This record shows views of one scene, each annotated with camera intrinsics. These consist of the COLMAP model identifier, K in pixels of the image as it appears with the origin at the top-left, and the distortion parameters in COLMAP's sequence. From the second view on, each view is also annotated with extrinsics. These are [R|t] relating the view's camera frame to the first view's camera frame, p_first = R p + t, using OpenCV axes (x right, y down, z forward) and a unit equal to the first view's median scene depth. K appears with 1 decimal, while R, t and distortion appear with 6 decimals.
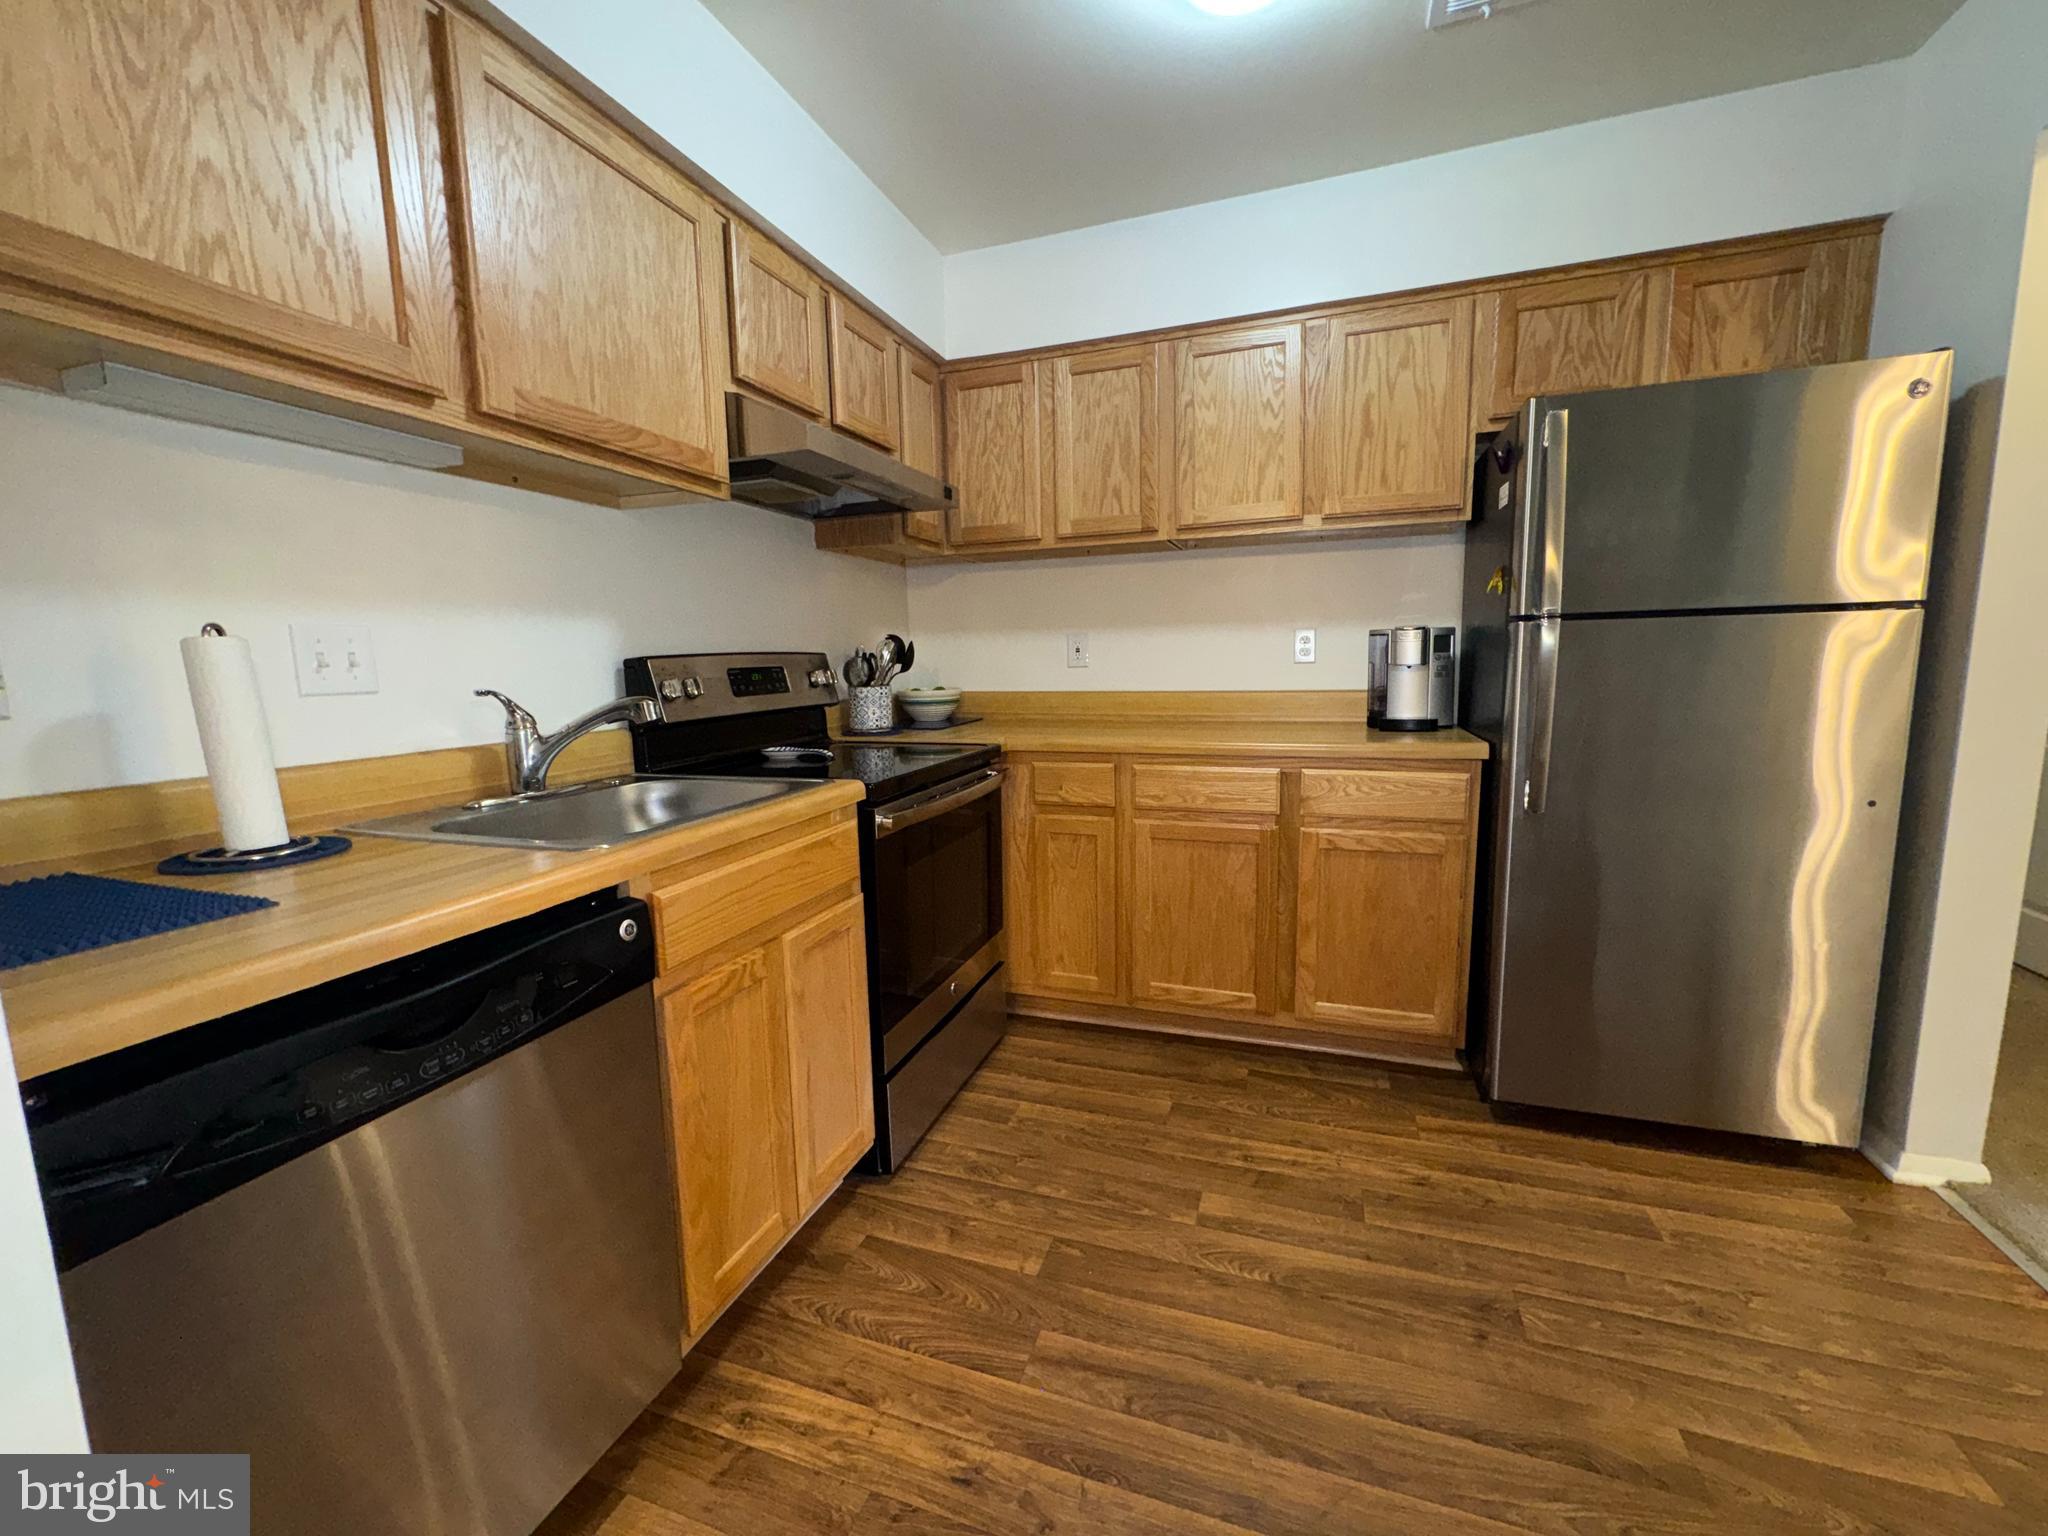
lens RADIAL K [[818.9, 0, 1024.0], [0, 818.9, 768.0], [0, 0, 1]] dist [-0.002827, -0.000212]
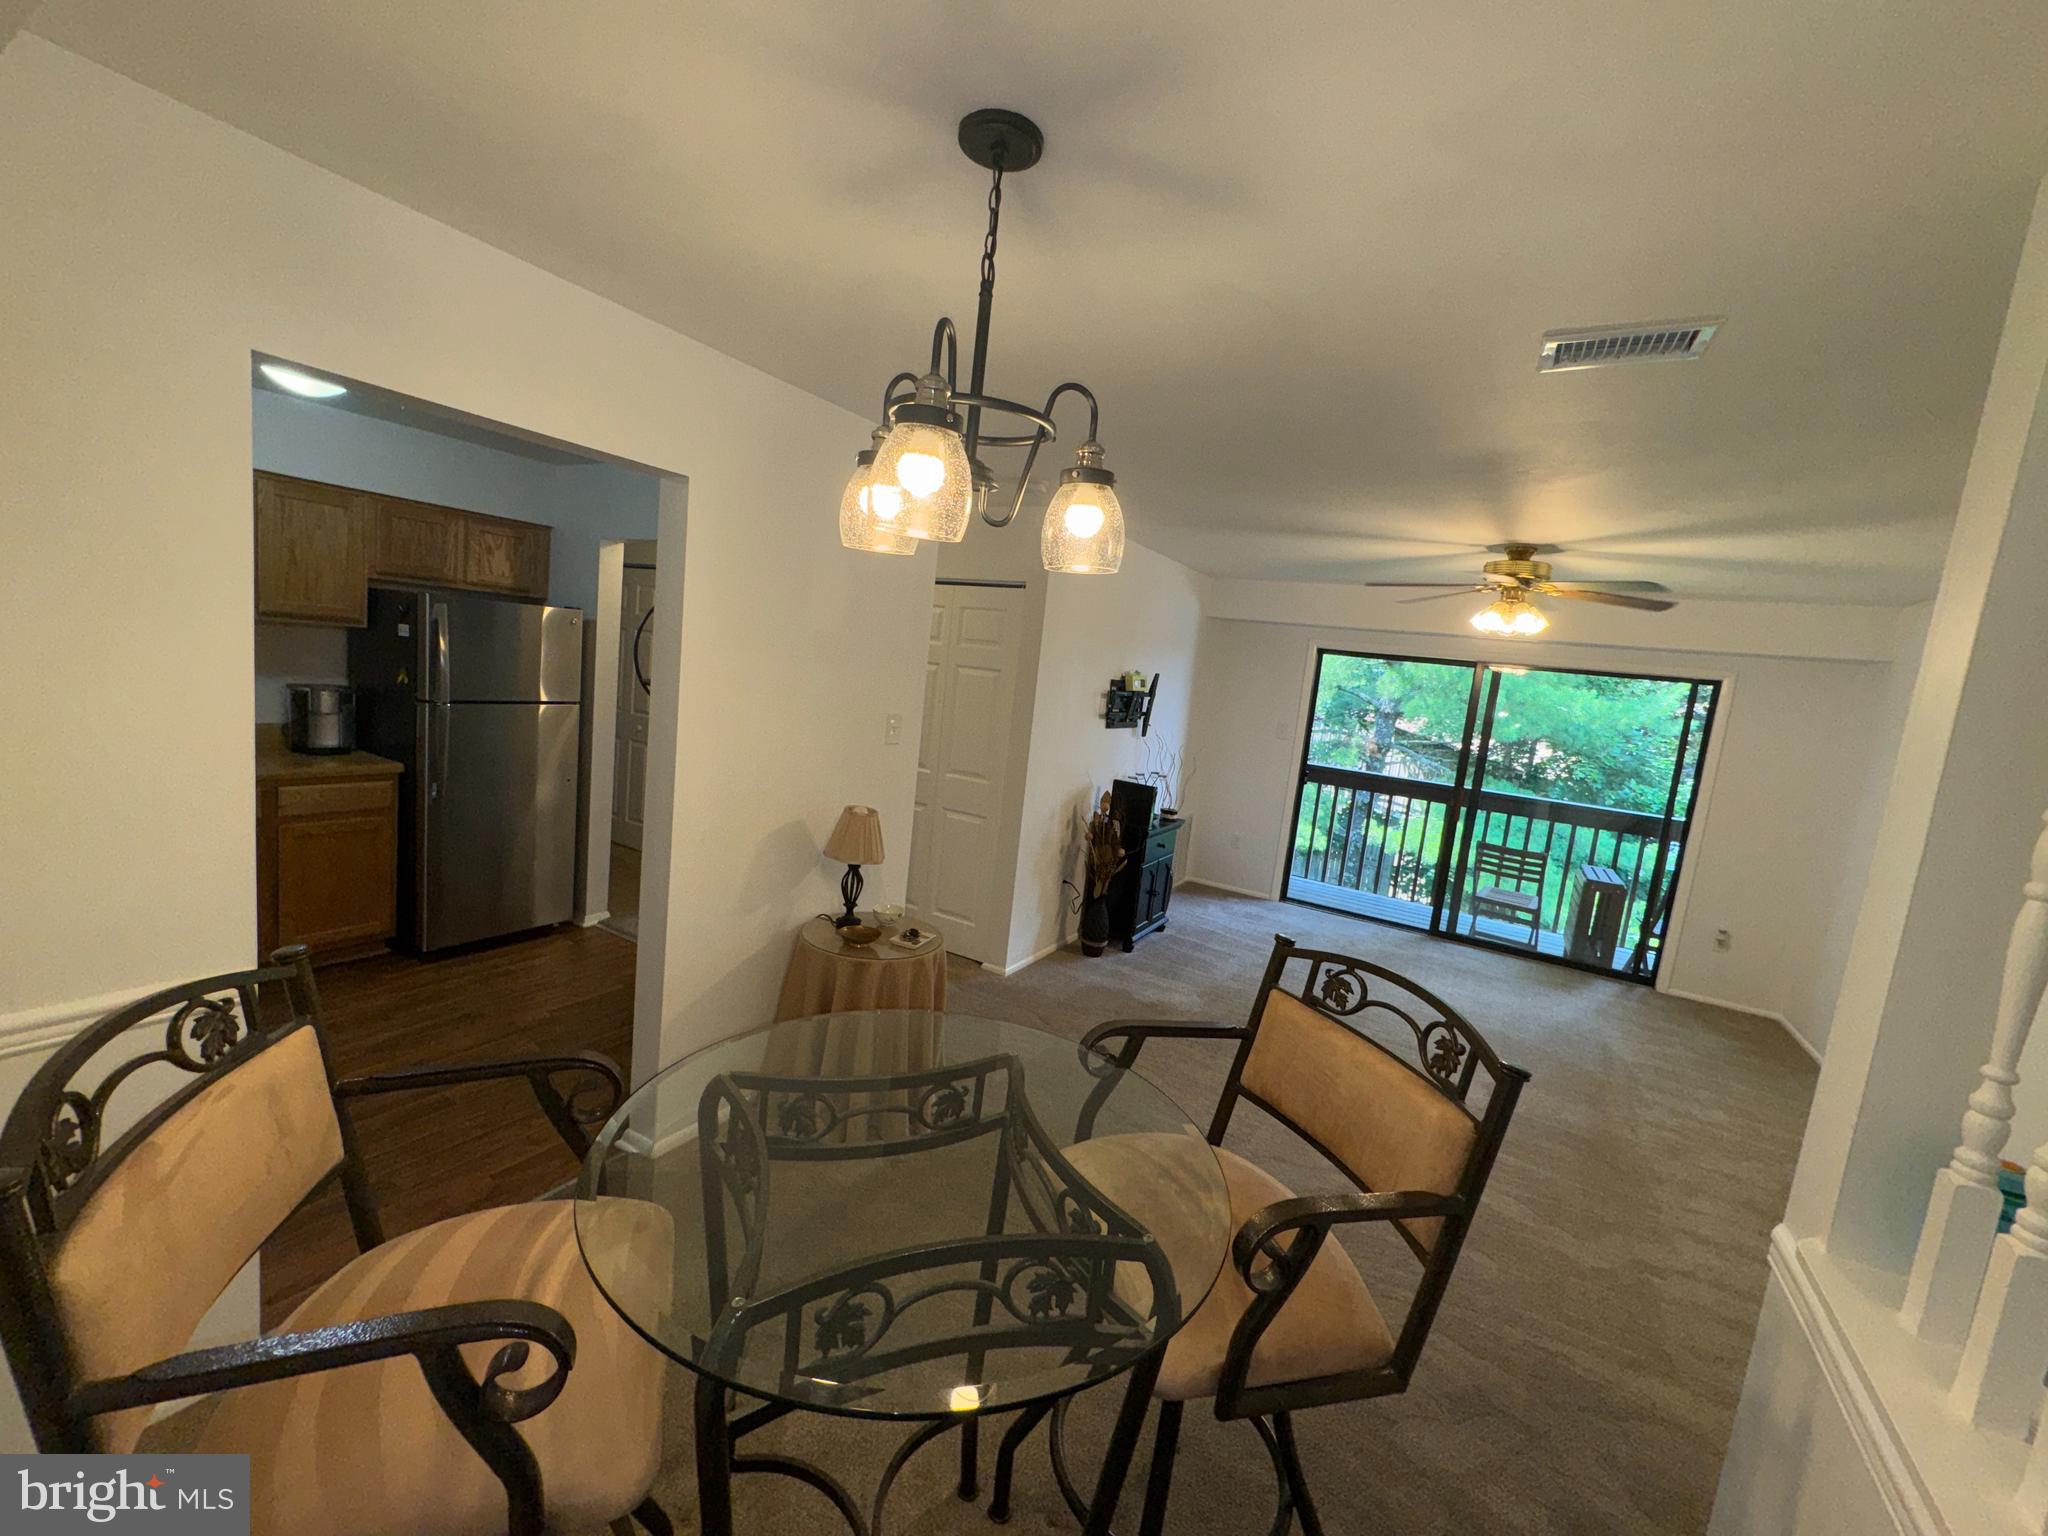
lens RADIAL K [[825.1, 0, 1016.5], [0, 825.1, 766.7], [0, 0, 1]] dist [0.001018, 0.000032]
pose [[0.196911, -0.086153, 0.976629, -1.088648], [0.021347, 0.996272, 0.083582, -0.168946], [-0.980189, 0.004390, 0.198016, -0.797298]]
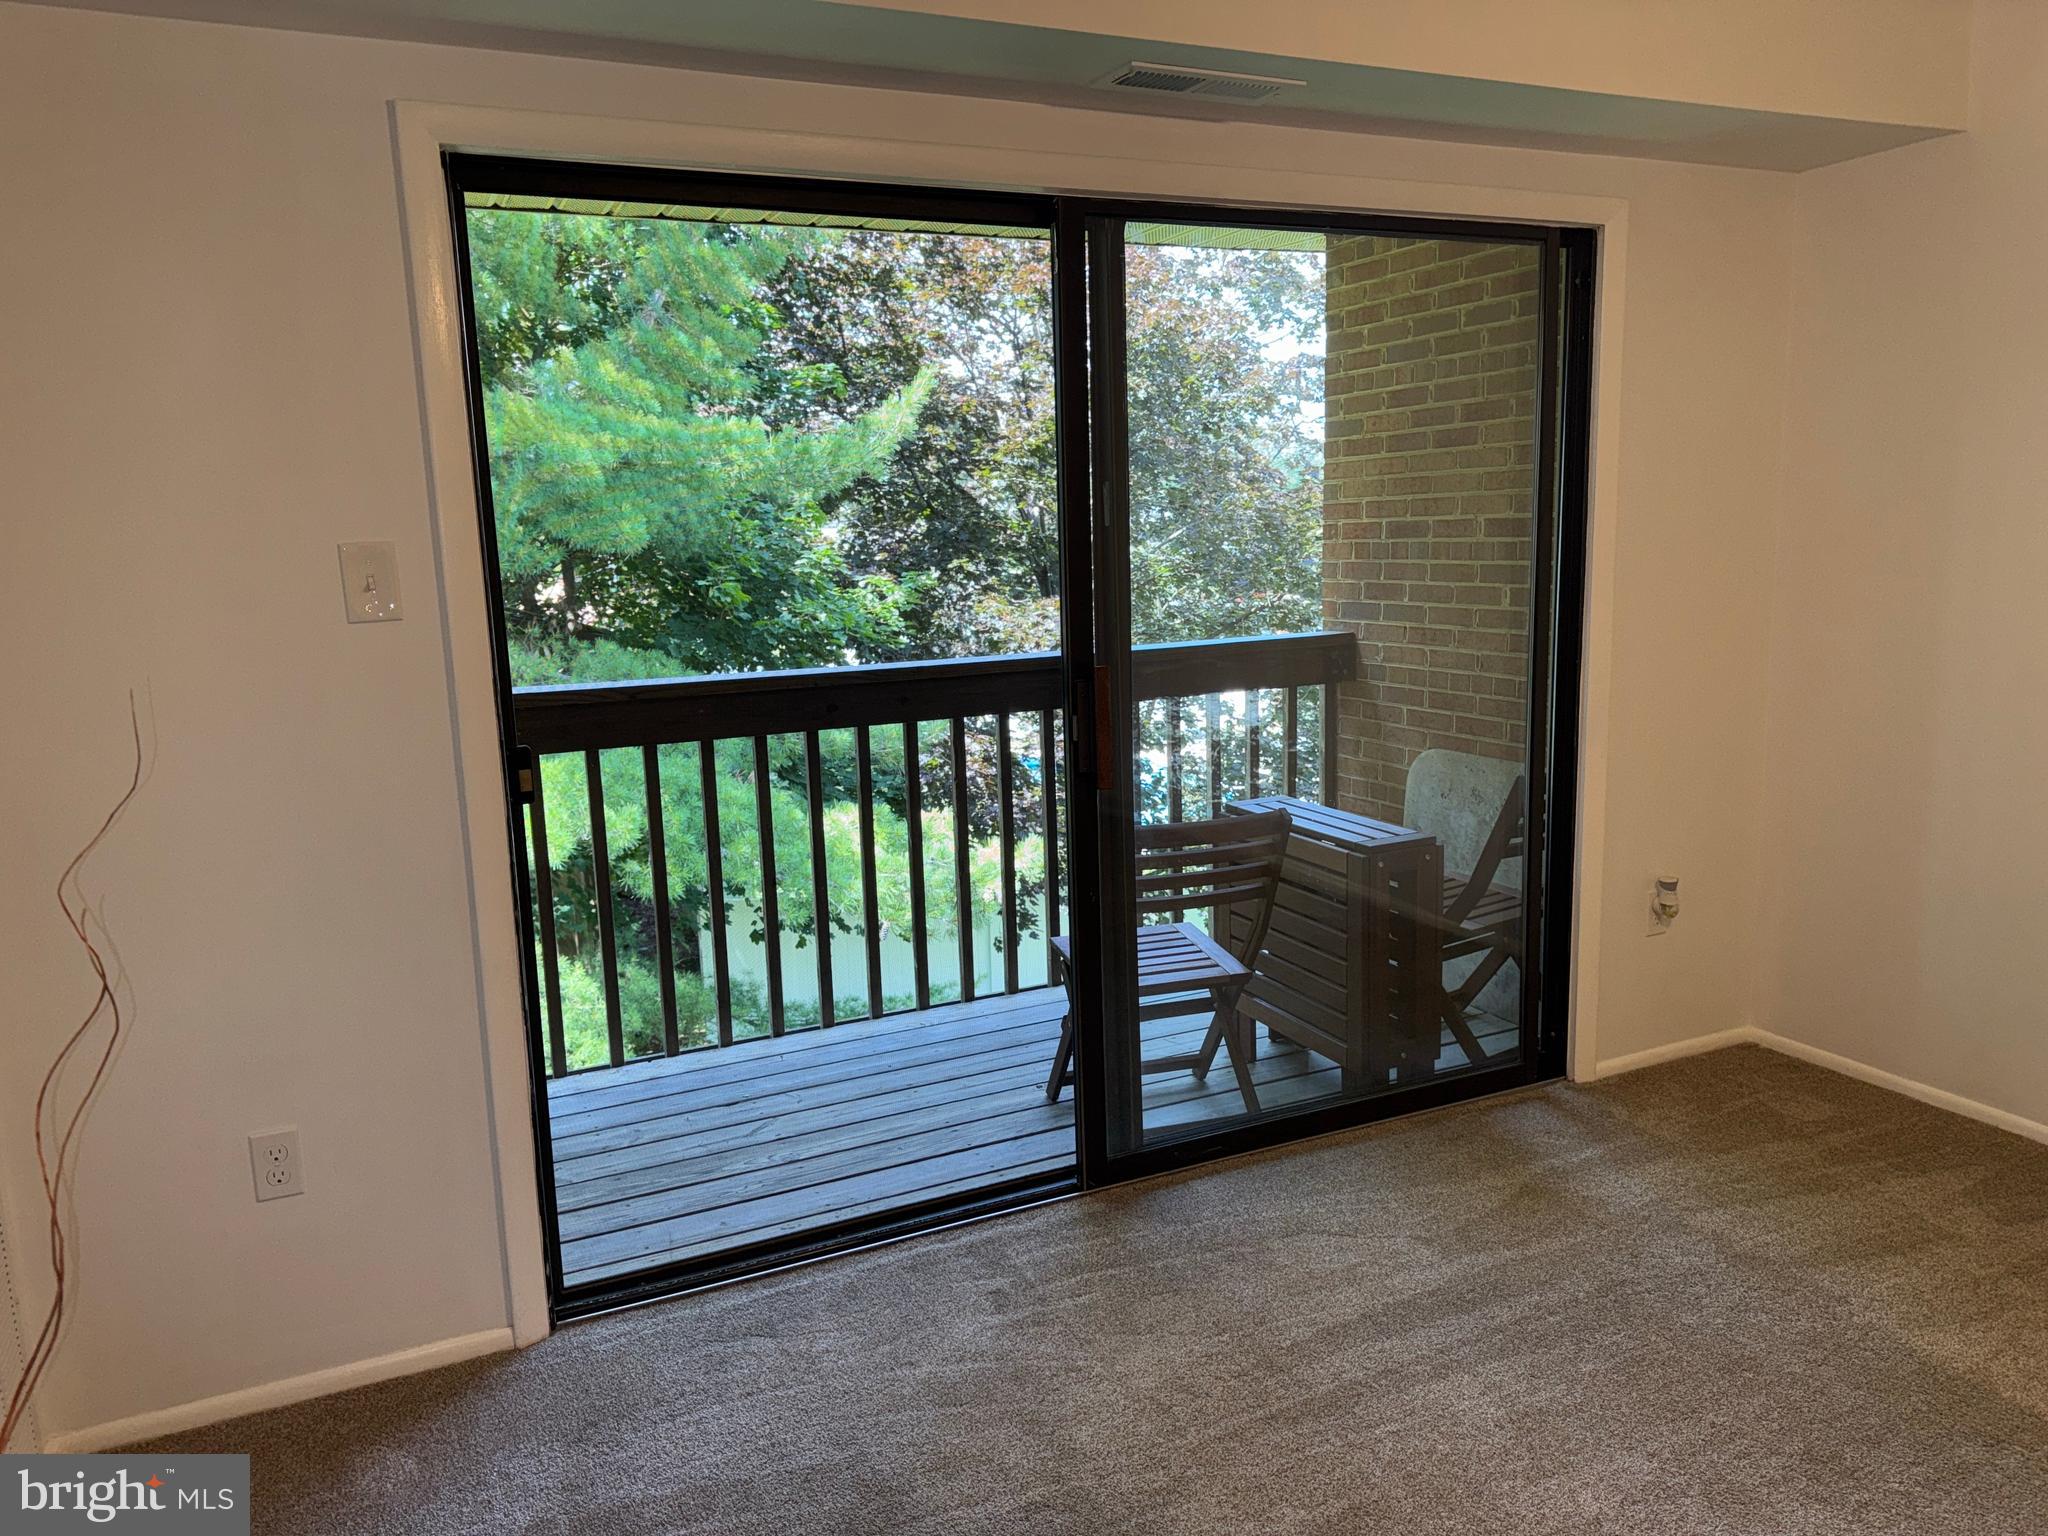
lens RADIAL K [[1430.0, 0, 999.6], [0, 1430.0, 770.5], [0, 0, 1]] dist [0.048523, -0.001801]
pose [[-0.691062, -0.081974, 0.718132, 1.297670], [0.144178, 0.957947, 0.248092, -0.081471], [-0.708269, 0.274986, -0.650182, -0.741007]]
